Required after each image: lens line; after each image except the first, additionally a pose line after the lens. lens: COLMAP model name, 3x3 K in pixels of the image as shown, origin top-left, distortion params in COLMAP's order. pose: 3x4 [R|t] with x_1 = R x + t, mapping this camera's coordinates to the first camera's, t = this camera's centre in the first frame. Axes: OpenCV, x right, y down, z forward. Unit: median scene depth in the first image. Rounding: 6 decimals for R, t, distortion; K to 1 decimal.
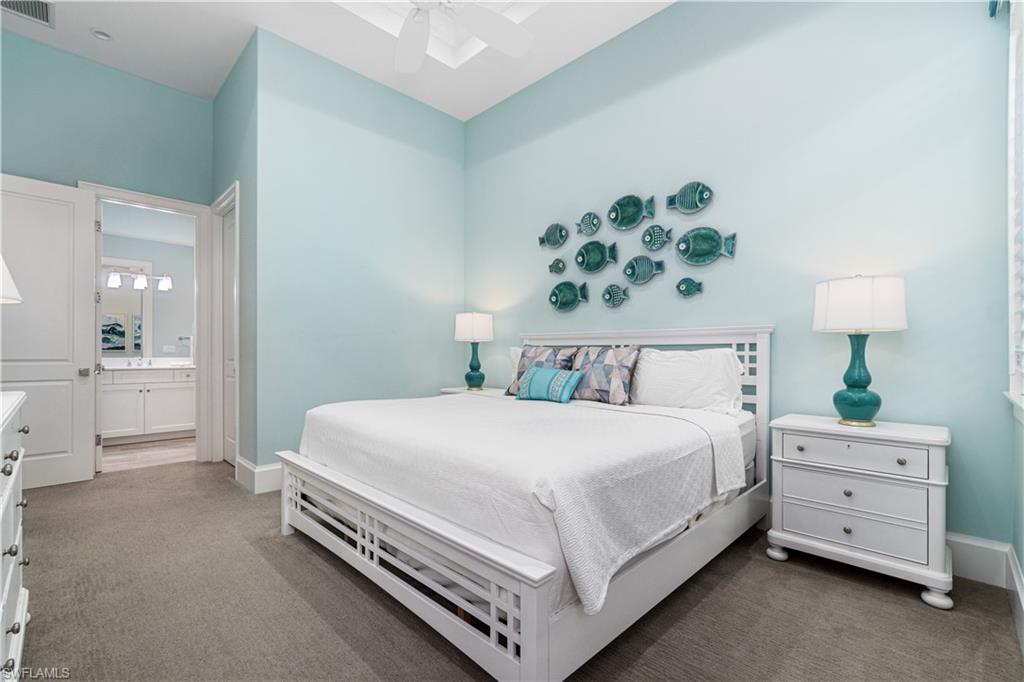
lens RADIAL K [[444.0, 0, 493.3], [0, 444.0, 351.3], [0, 0, 1]] dist [-0.000221, -0.001671]
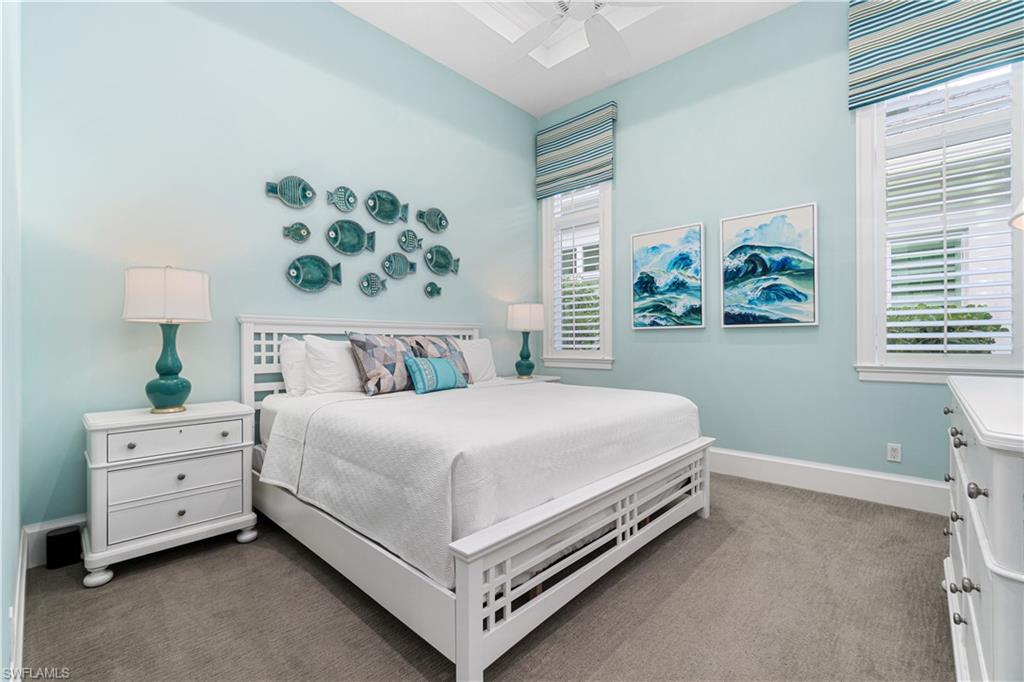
lens RADIAL K [[444.0, 0, 511.2], [0, 444.0, 340.0], [0, 0, 1]] dist [-0.000221, -0.001671]
pose [[-0.045502, 0.000649, 0.998964, -0.691924], [-0.000486, 1.000000, -0.000672, -0.000336], [-0.998964, -0.000517, -0.045502, 0.694069]]
